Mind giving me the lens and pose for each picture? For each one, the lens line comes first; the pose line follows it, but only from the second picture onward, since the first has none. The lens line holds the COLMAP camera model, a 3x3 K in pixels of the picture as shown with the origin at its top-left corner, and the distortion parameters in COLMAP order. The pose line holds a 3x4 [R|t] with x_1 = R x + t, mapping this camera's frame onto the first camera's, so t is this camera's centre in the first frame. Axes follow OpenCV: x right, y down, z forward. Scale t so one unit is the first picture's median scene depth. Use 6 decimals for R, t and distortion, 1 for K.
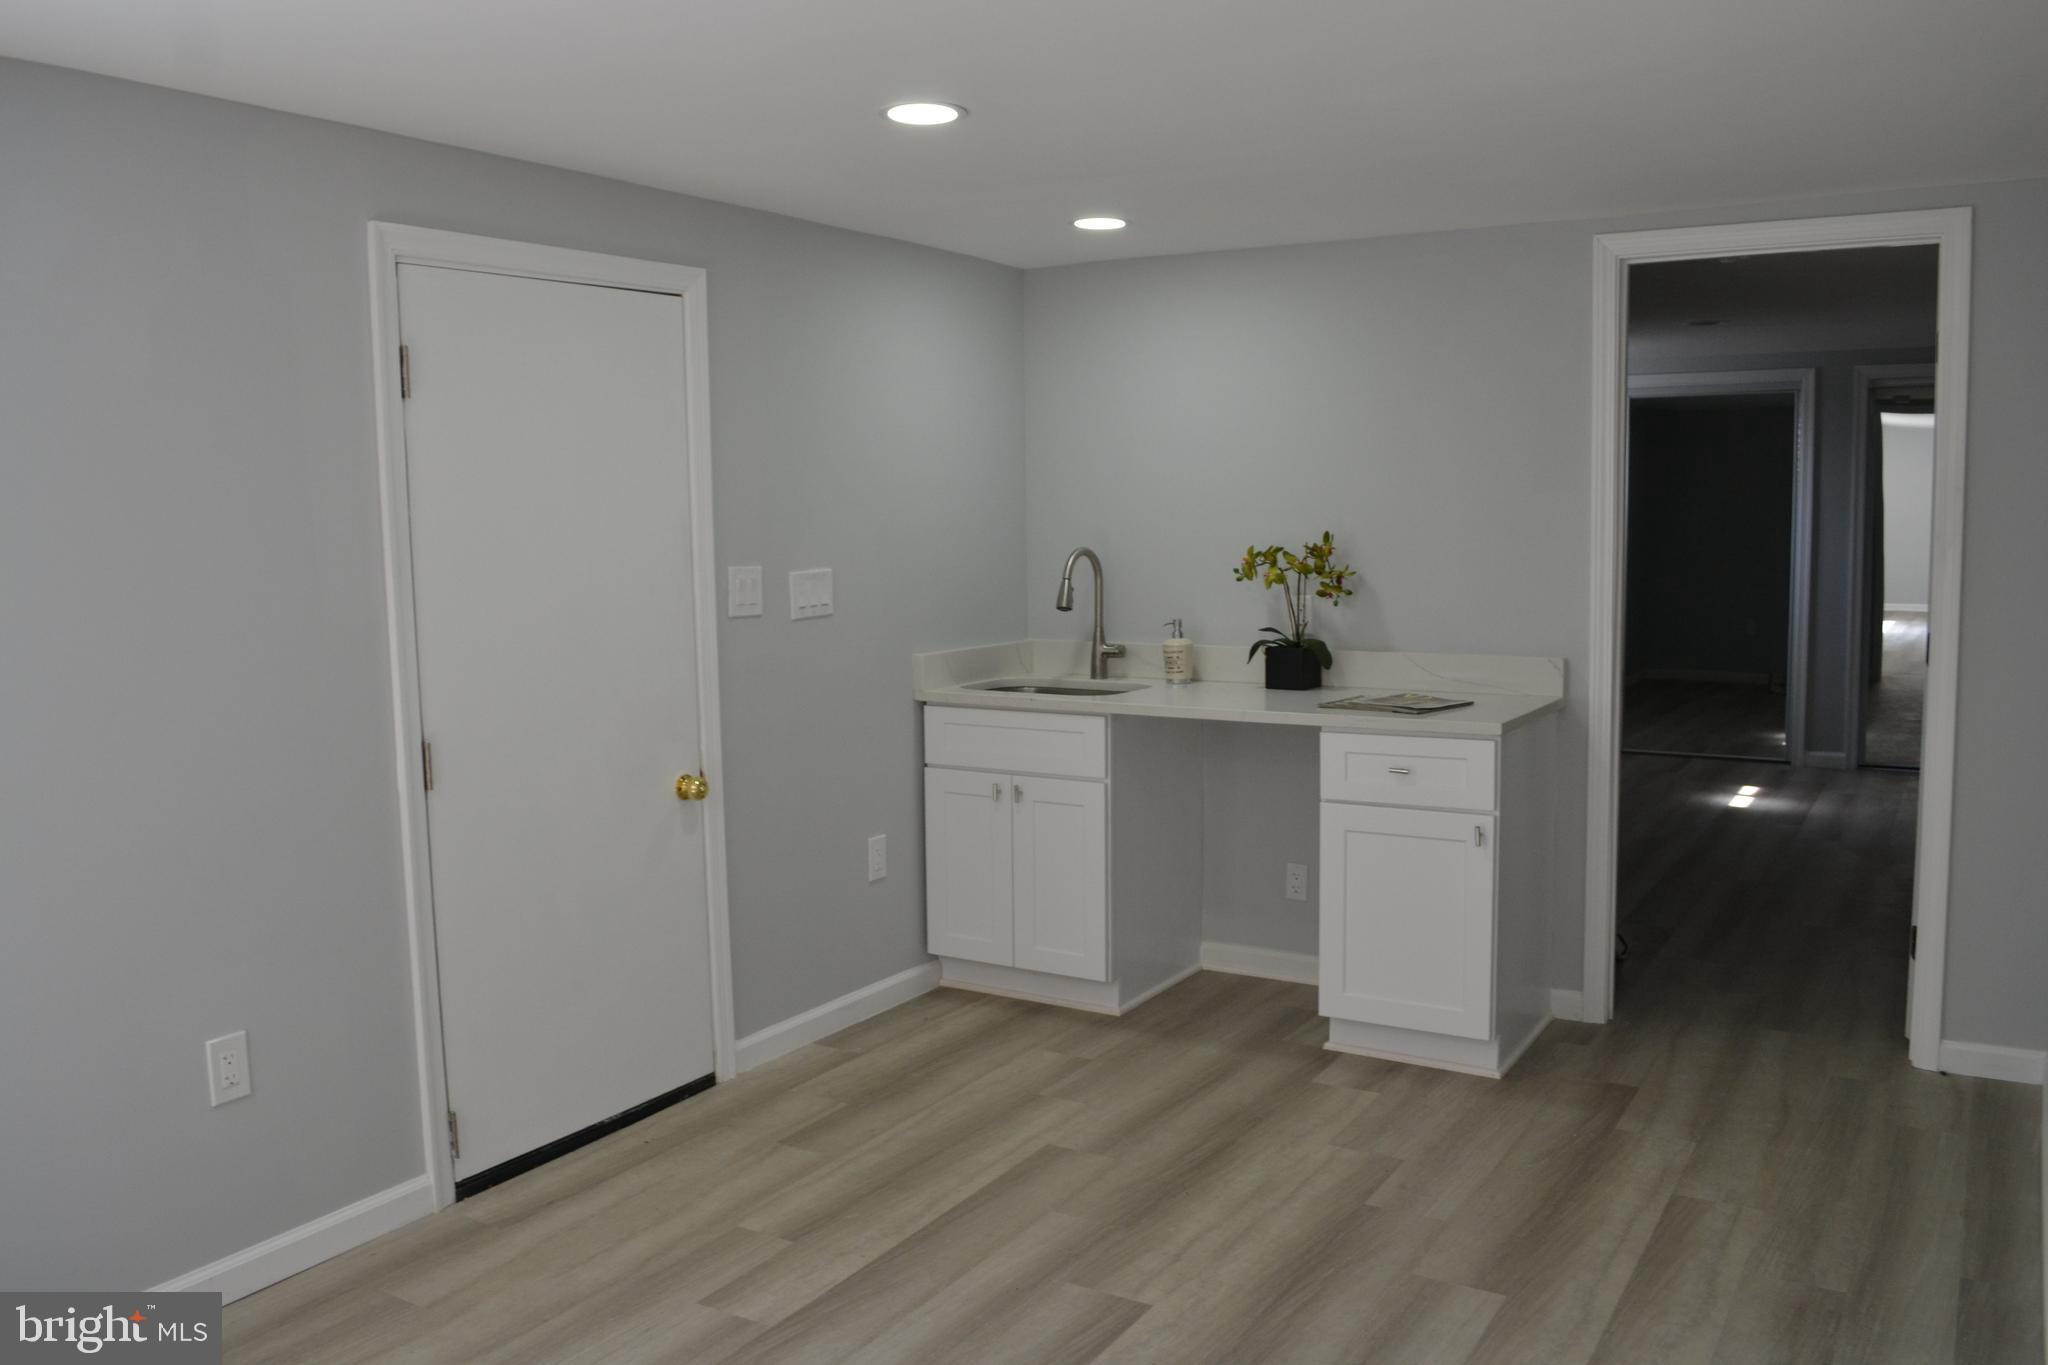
lens RADIAL K [[1635.0, 0, 1011.4], [0, 1635.0, 686.6], [0, 0, 1]] dist [-0.081029, 0.008120]
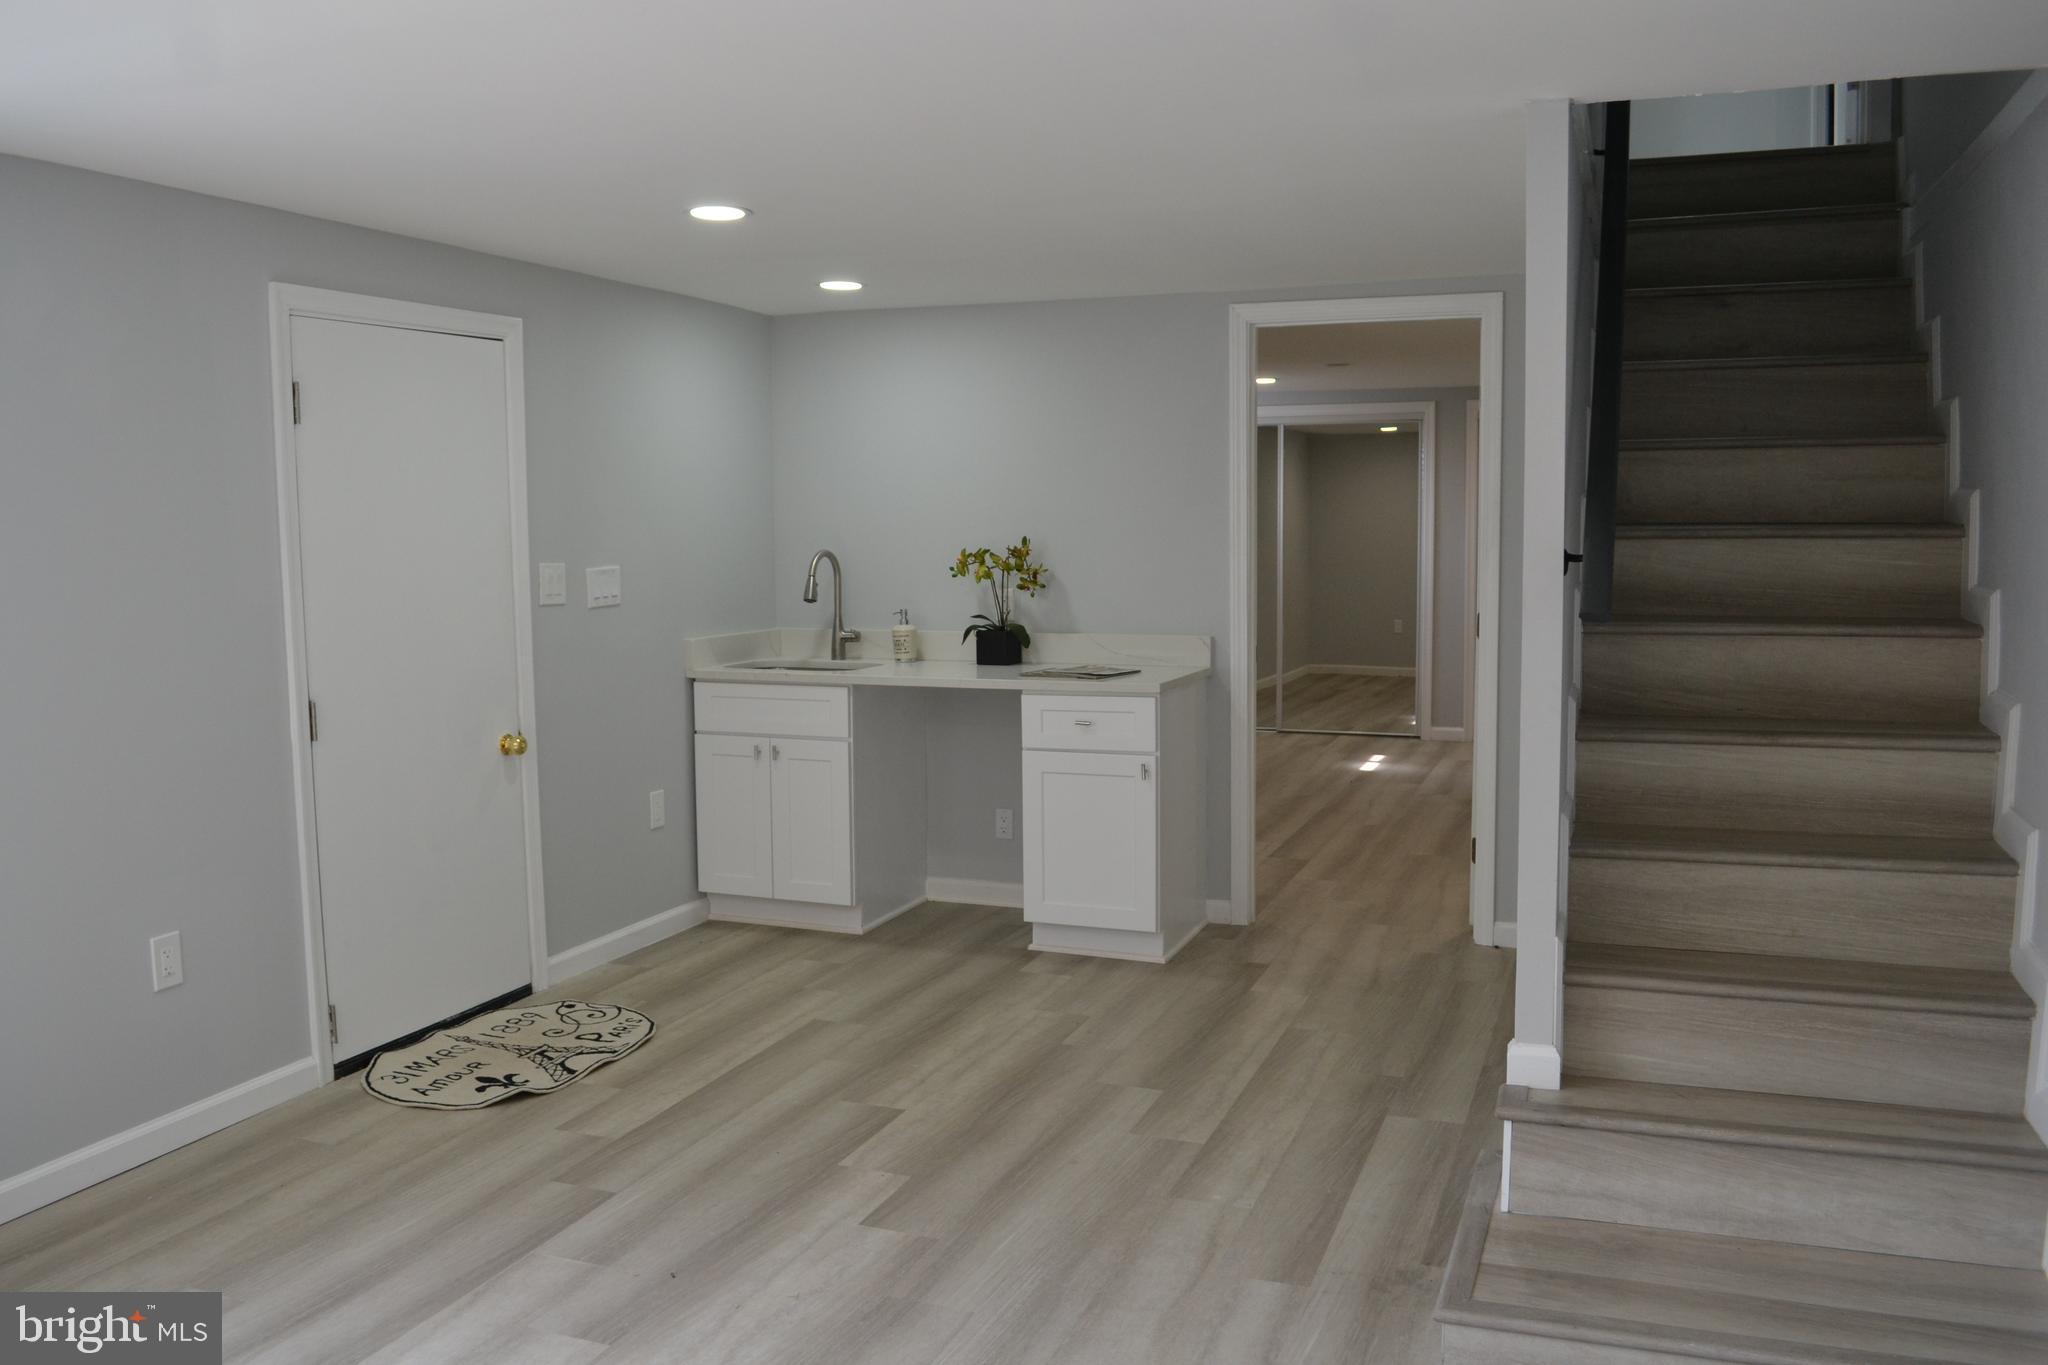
lens RADIAL K [[1635.0, 0, 1011.4], [0, 1635.0, 686.6], [0, 0, 1]] dist [-0.081029, 0.008120]
pose [[0.983543, -0.011680, 0.180294, -0.045937], [0.013092, 0.999892, -0.006644, 0.029837], [-0.180197, 0.008895, 0.983590, -0.242147]]
